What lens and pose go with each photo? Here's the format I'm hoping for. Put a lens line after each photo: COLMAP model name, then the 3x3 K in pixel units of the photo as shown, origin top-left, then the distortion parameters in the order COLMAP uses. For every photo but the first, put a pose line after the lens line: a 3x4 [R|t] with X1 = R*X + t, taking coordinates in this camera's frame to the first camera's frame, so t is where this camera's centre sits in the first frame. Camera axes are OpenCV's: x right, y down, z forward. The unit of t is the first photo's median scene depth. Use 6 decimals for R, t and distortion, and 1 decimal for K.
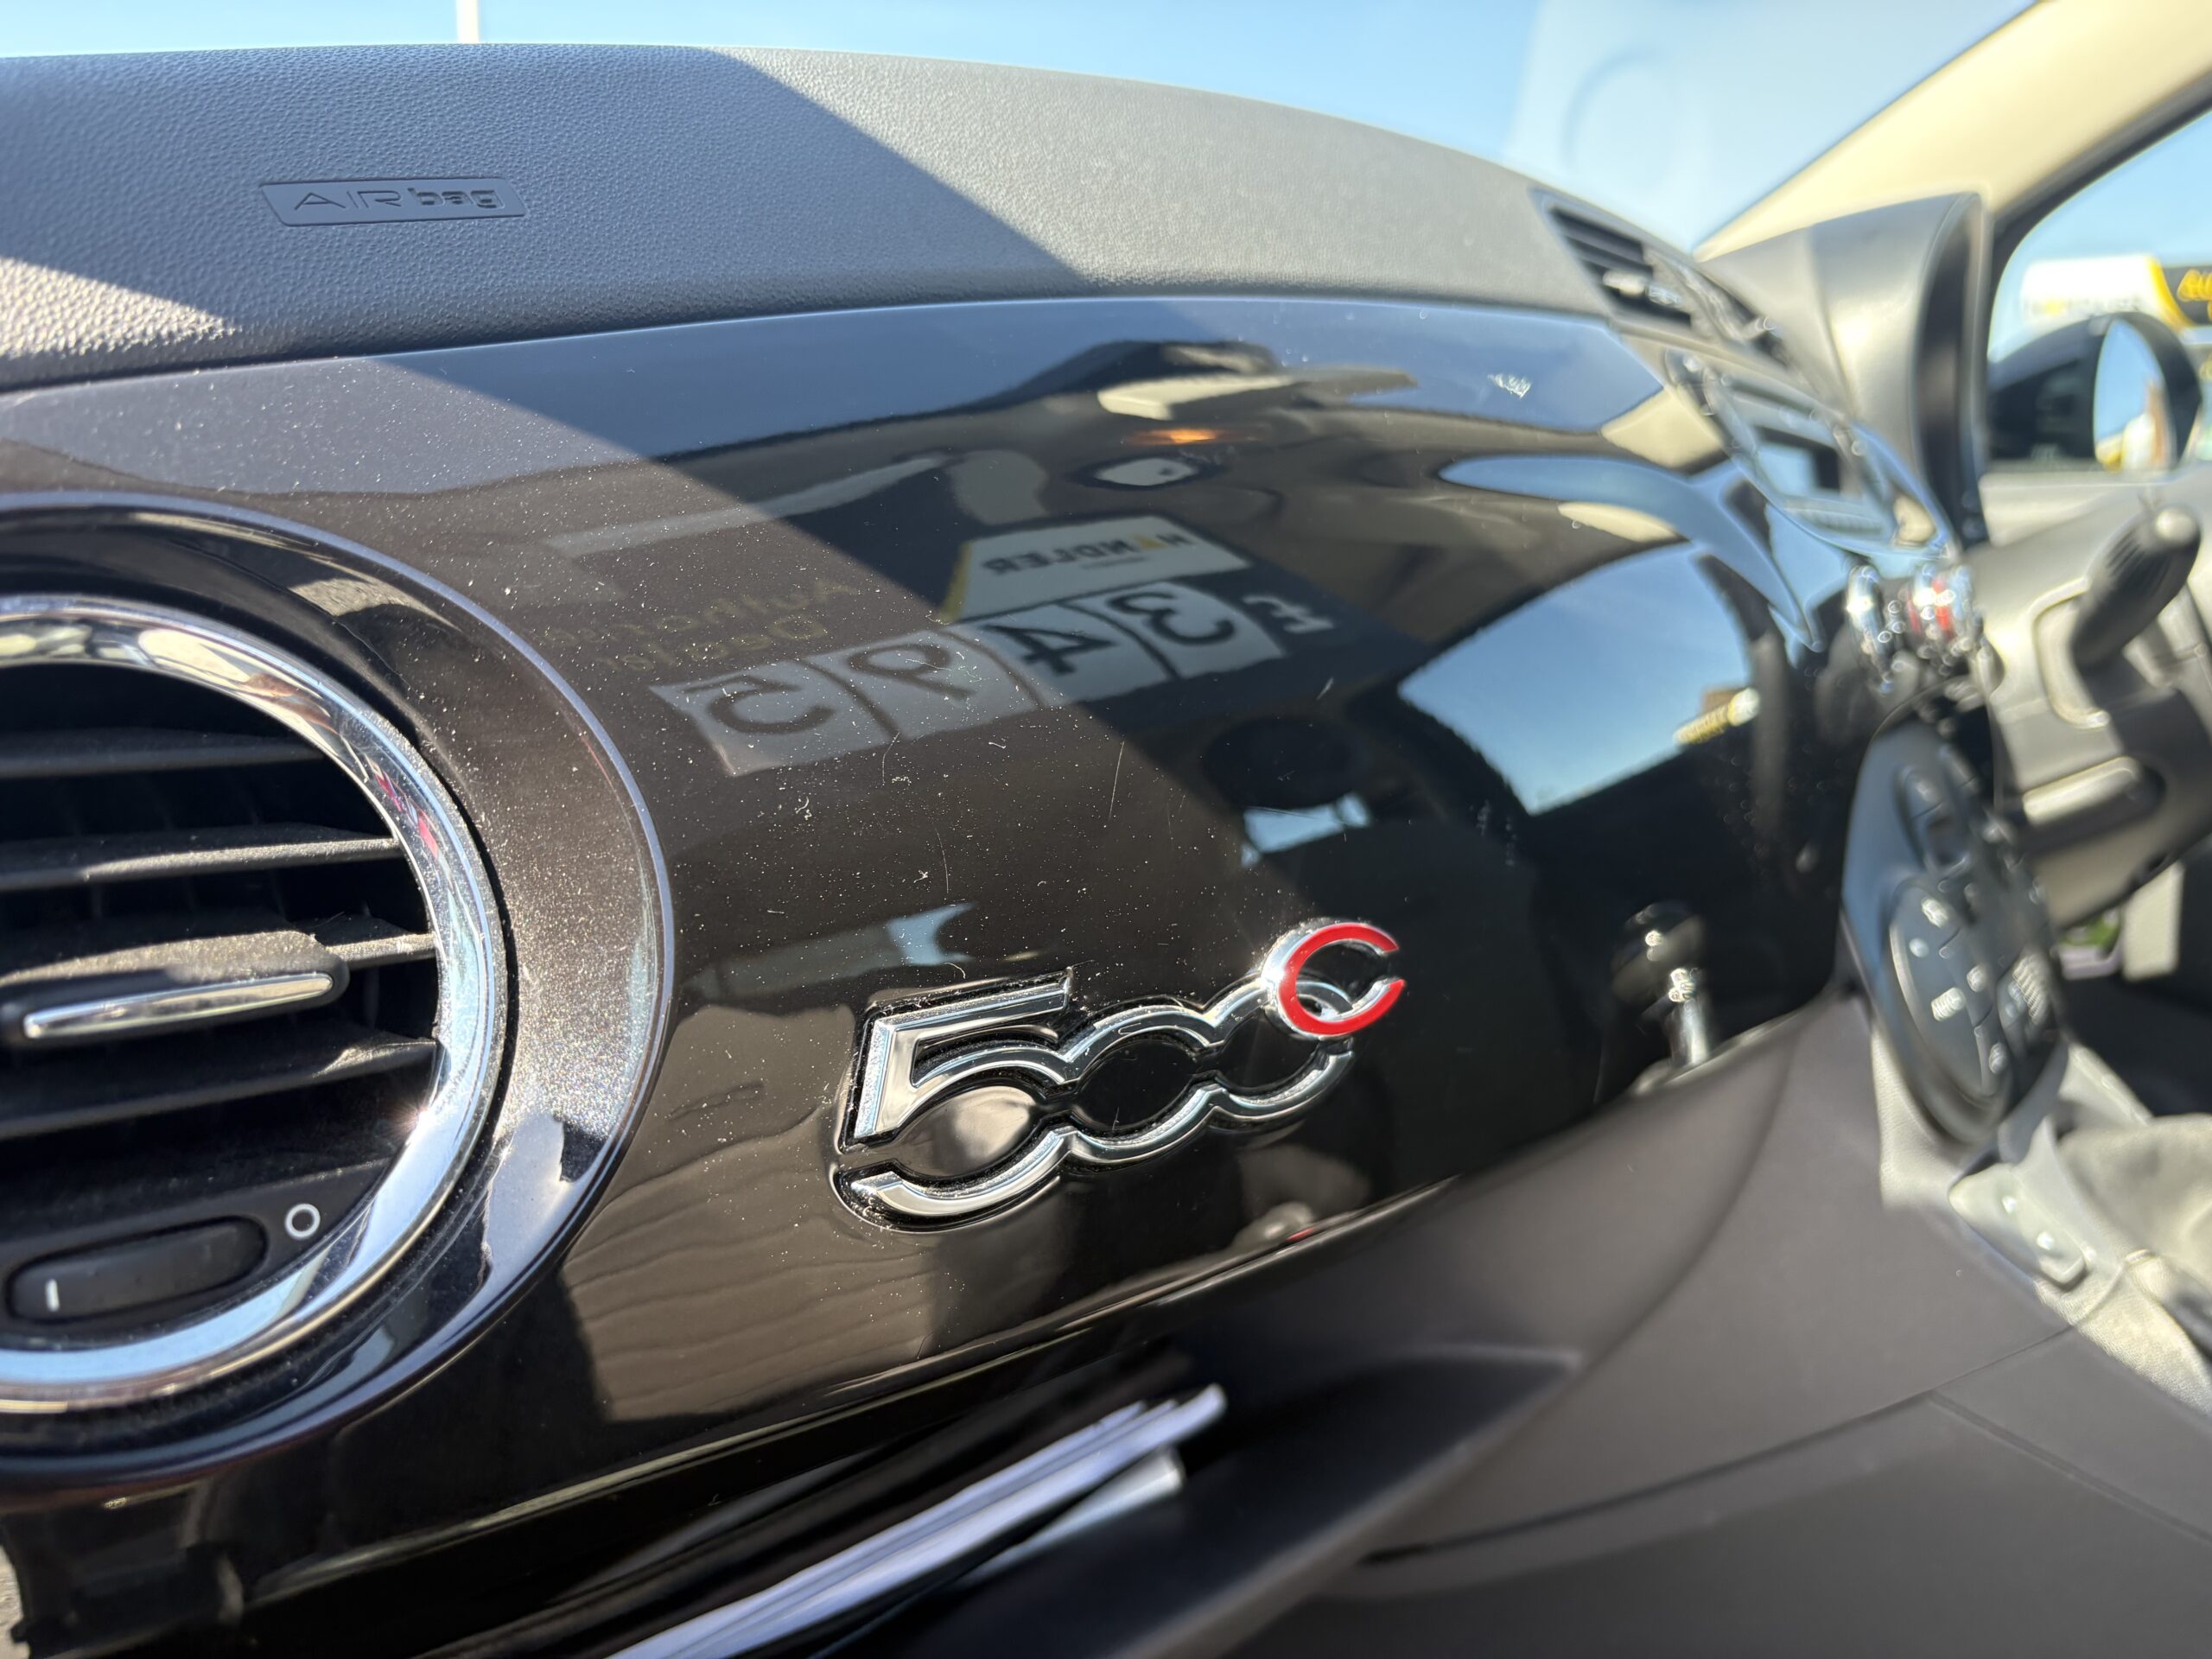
lens RADIAL K [[1699.8, 0, 1106.0], [0, 1699.8, 829.5], [0, 0, 1]] dist [0.021299, -0.001369]
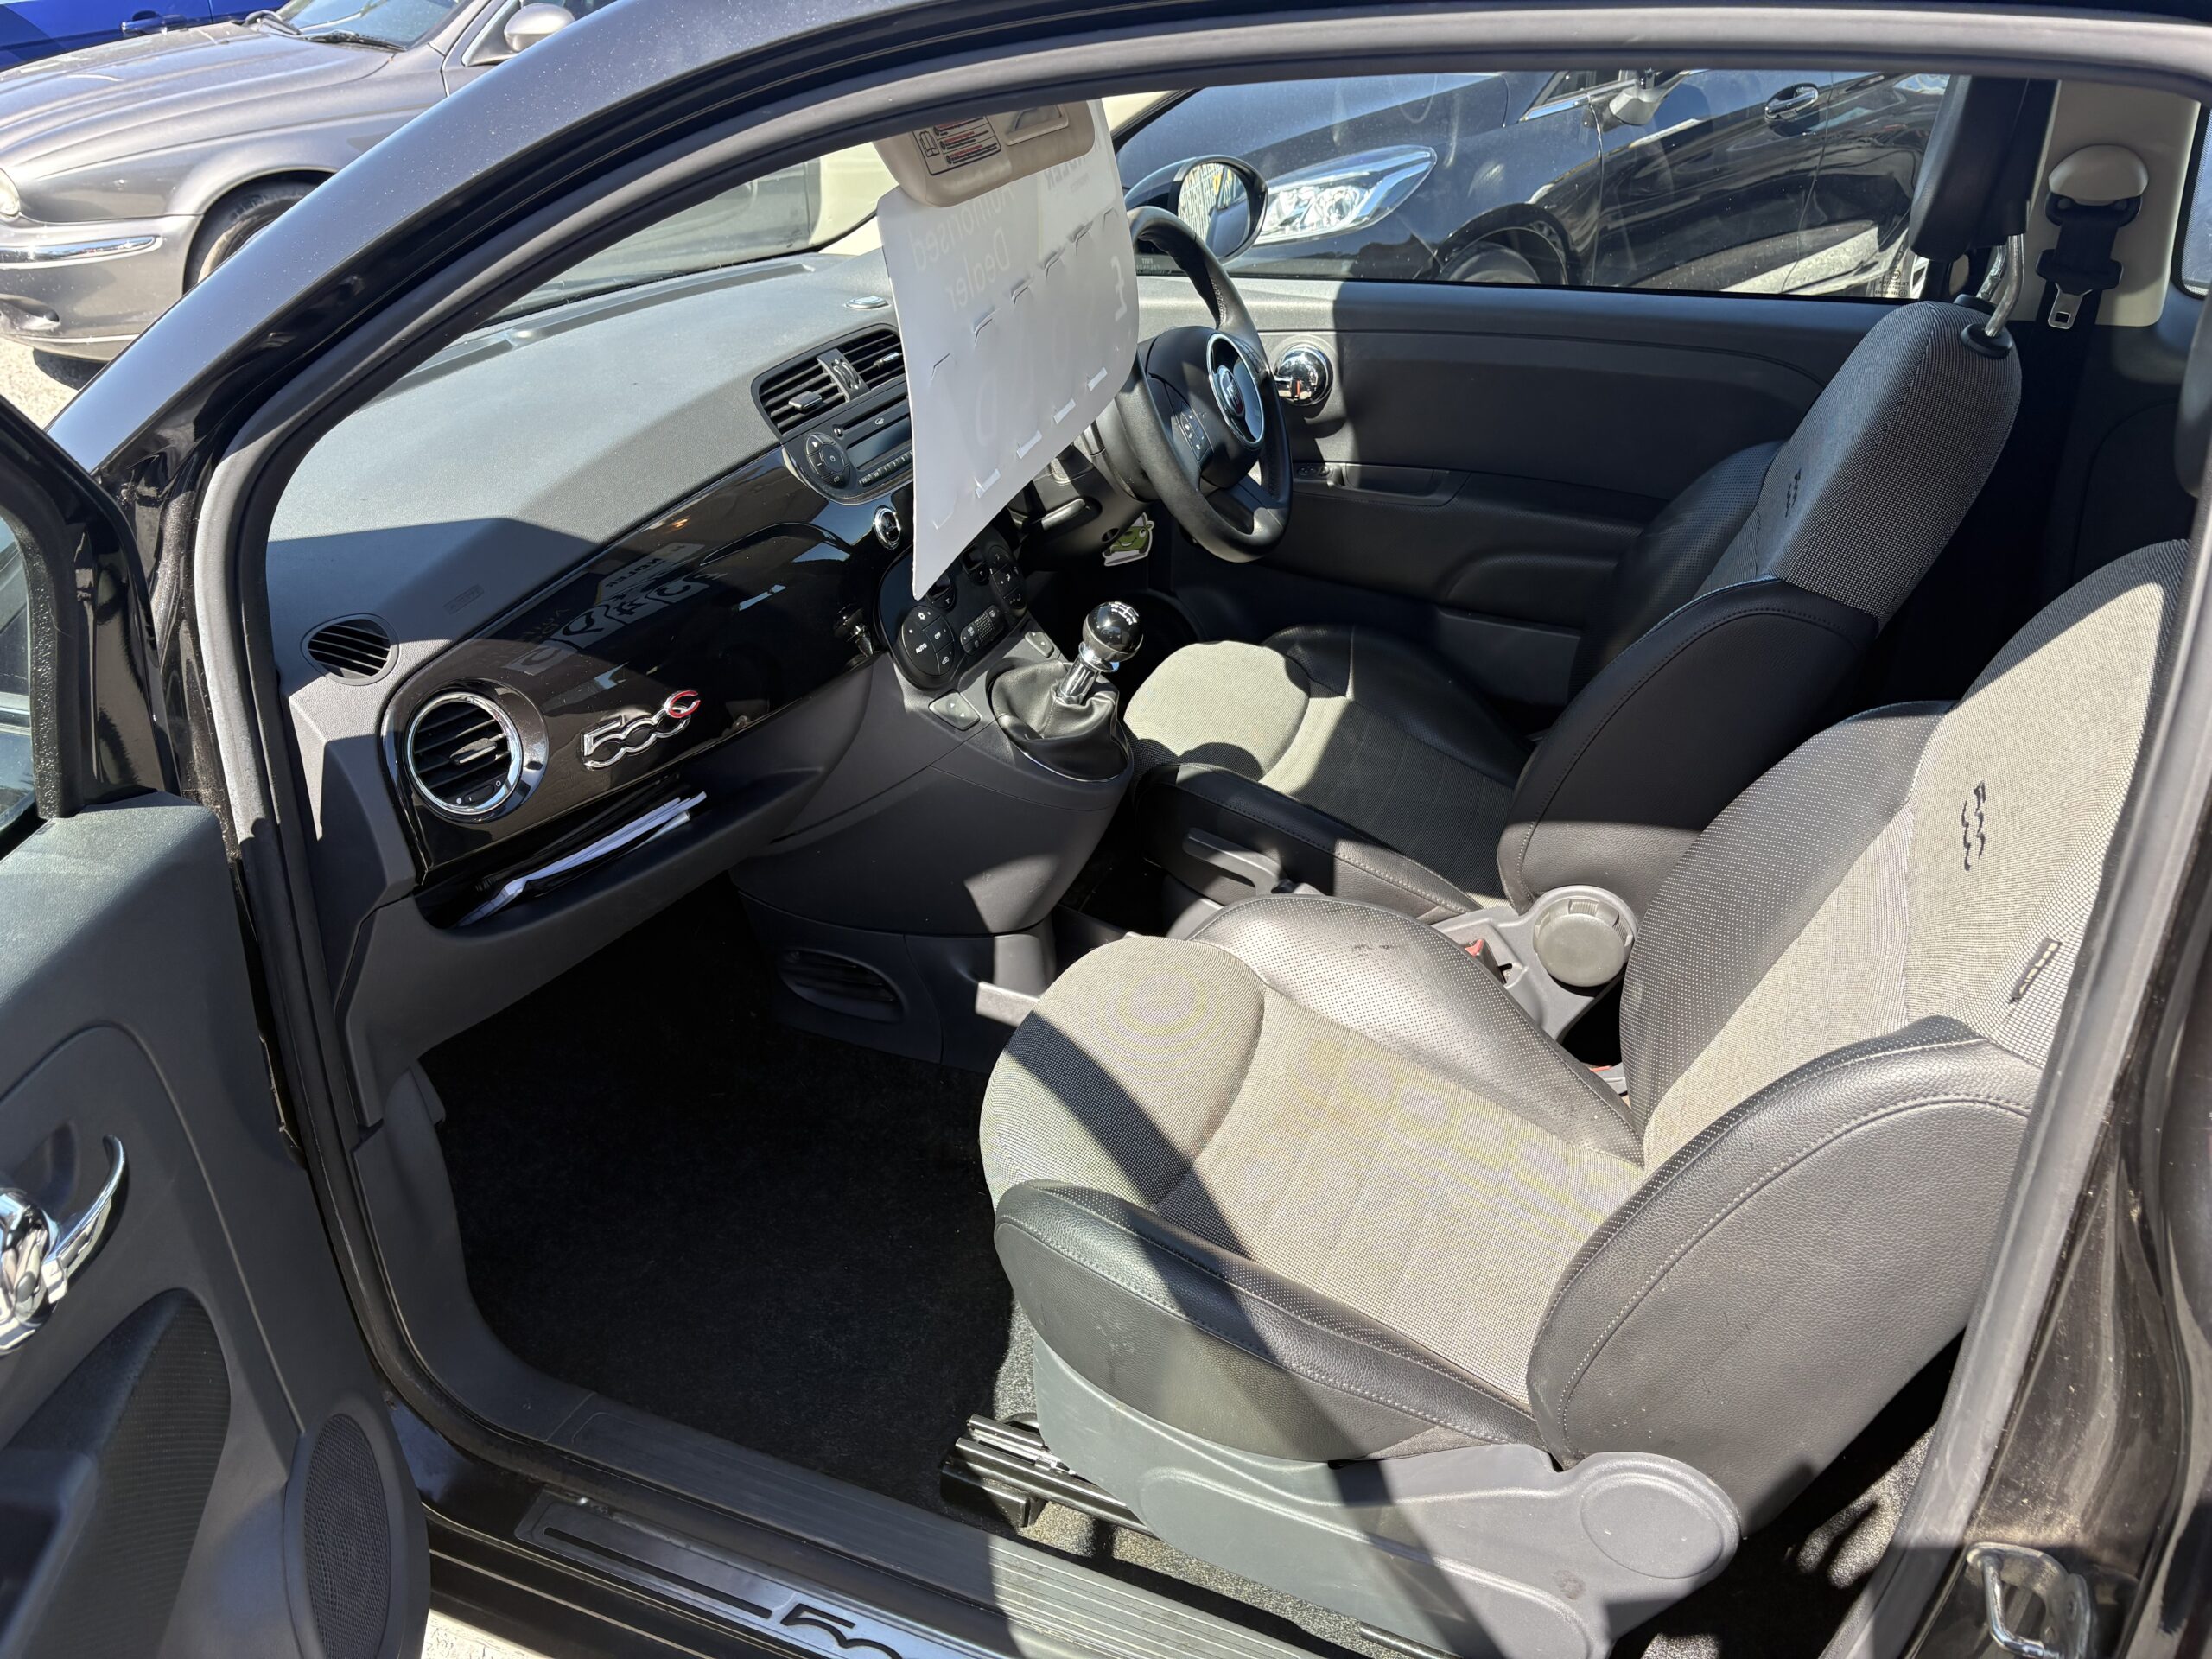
lens RADIAL K [[1643.5, 0, 1106.4], [0, 1643.5, 870.1], [0, 0, 1]] dist [0.071063, -0.001355]
pose [[0.974629, -0.145764, 0.169858, 0.209556], [0.078084, 0.932627, 0.352293, -0.483900], [-0.209766, -0.330092, 0.920347, -1.739463]]
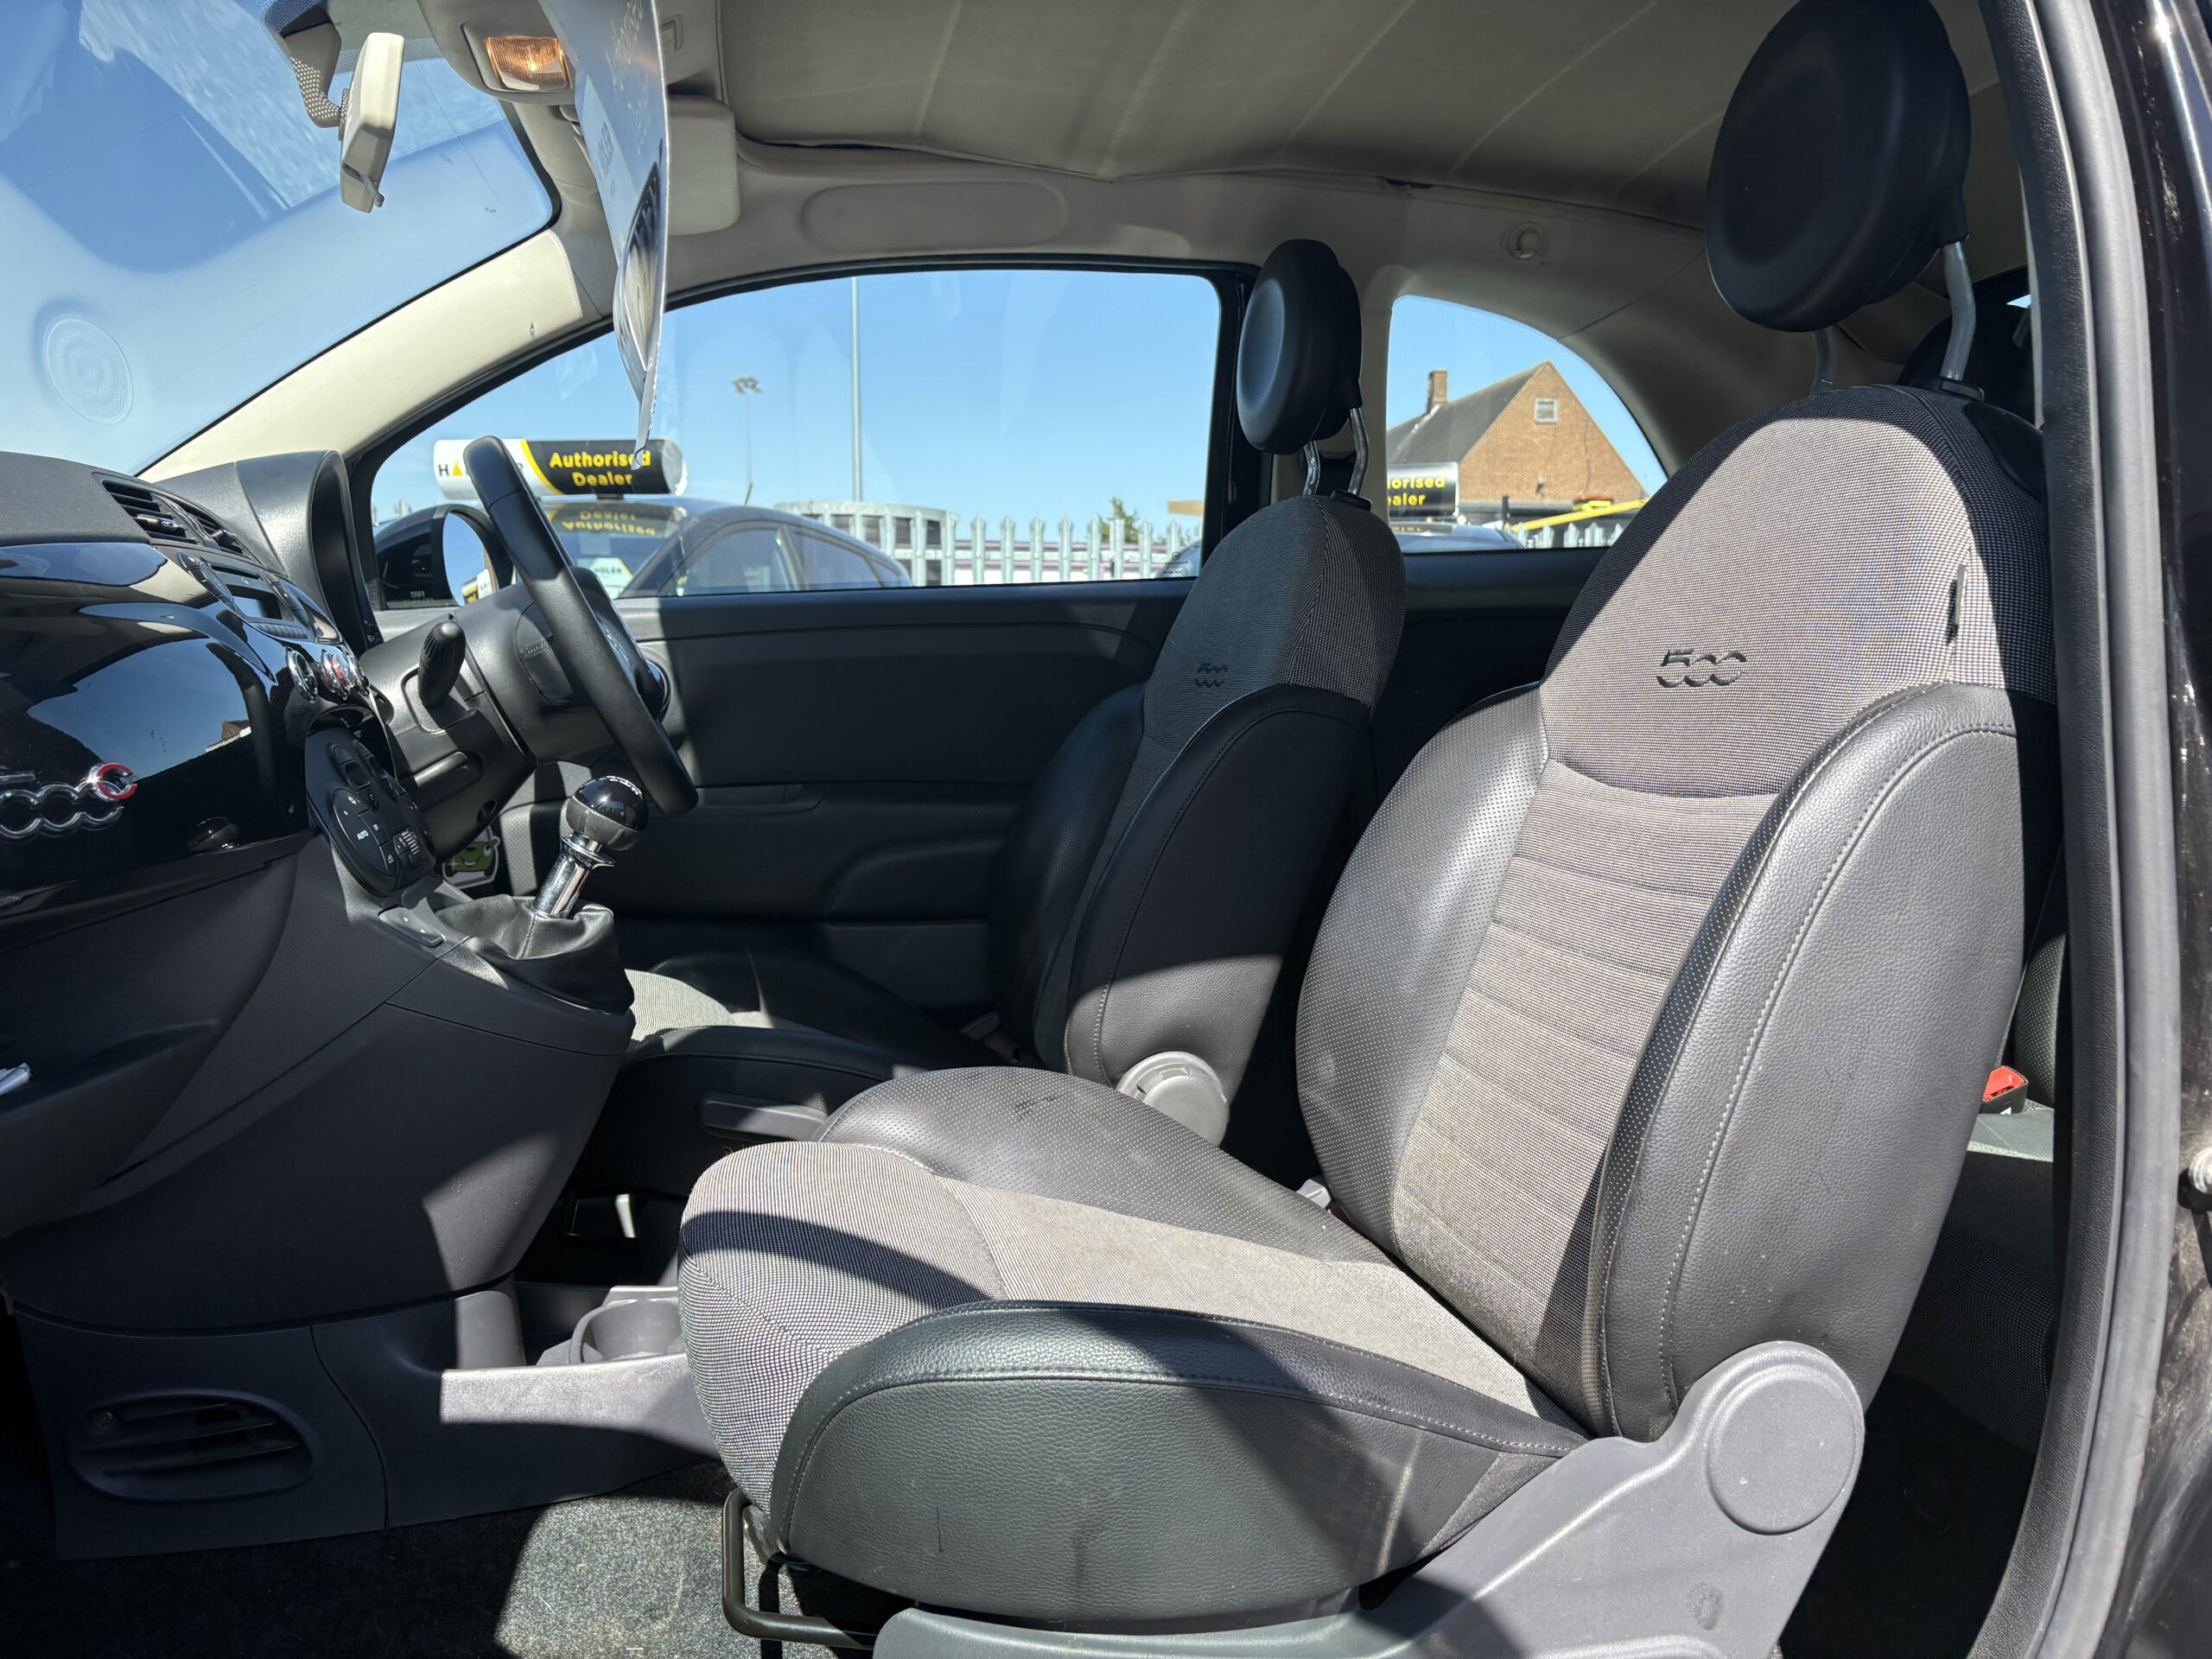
lens RADIAL K [[1705.9, 0, 1113.9], [0, 1705.9, 811.5], [0, 0, 1]] dist [0.044650, -0.001937]
pose [[0.673904, -0.111995, 0.730281, -0.437664], [0.174471, 0.984612, -0.010002, 0.231067], [-0.717923, 0.134153, 0.683074, -1.117699]]
